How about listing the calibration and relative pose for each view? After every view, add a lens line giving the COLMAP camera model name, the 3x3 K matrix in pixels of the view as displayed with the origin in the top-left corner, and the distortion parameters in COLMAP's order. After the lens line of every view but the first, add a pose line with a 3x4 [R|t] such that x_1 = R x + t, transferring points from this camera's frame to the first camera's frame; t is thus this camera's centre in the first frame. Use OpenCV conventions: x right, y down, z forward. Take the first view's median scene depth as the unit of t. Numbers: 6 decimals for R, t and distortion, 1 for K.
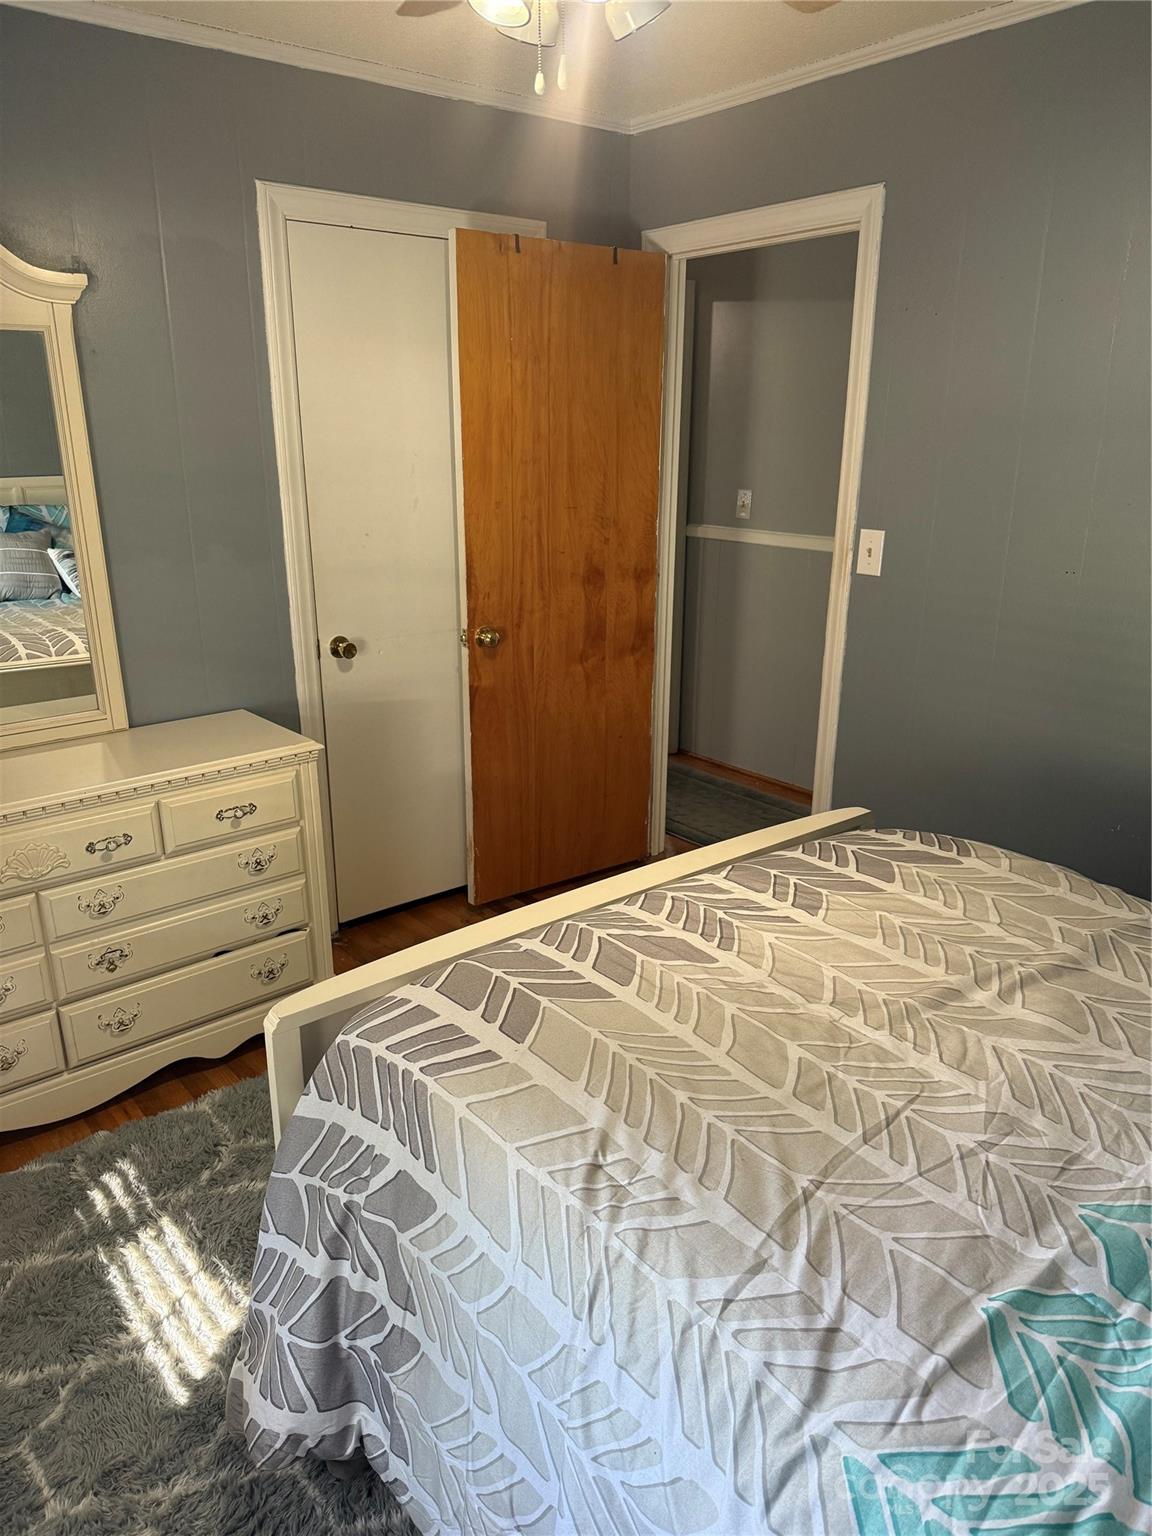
lens RADIAL K [[1067.8, 0, 576.0], [0, 1067.8, 768.0], [0, 0, 1]] dist [0.191315, -0.366529]
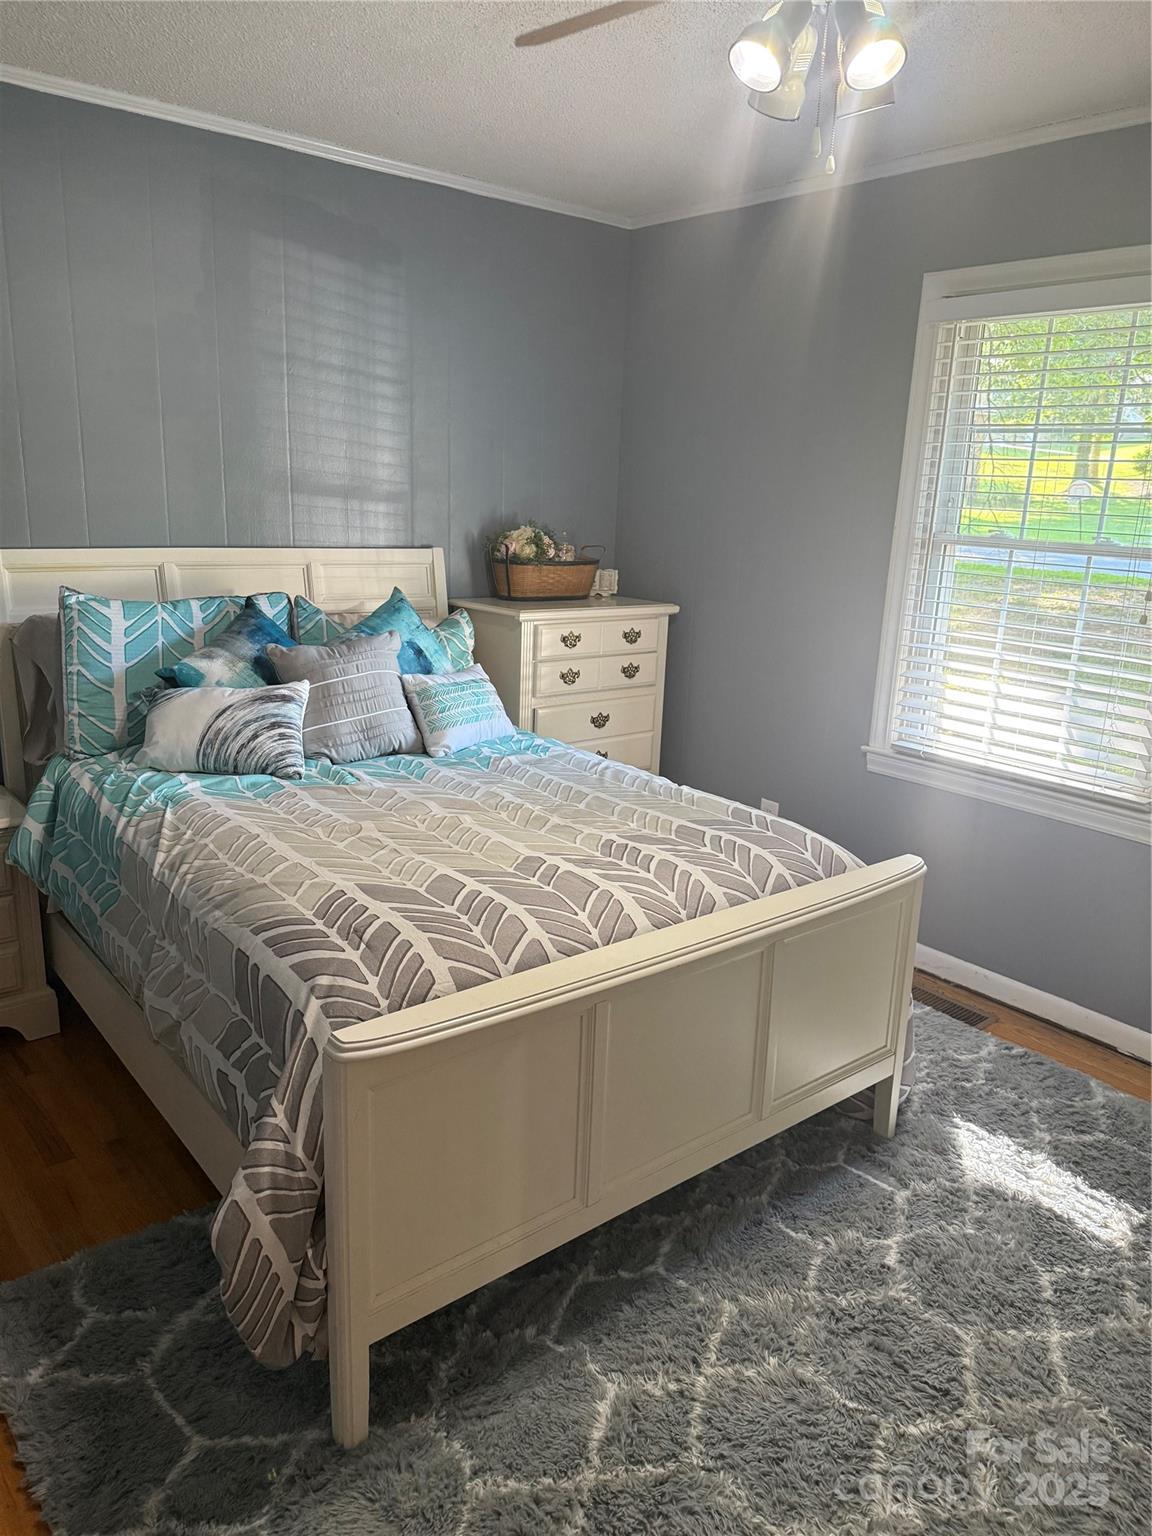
lens RADIAL K [[1067.8, 0, 576.0], [0, 1067.8, 768.0], [0, 0, 1]] dist [0.191315, -0.366529]
pose [[-0.999138, -0.033715, -0.024233, 0.238951], [-0.041482, 0.835735, 0.547564, -0.701183], [0.001791, 0.548097, -0.836413, 2.284794]]
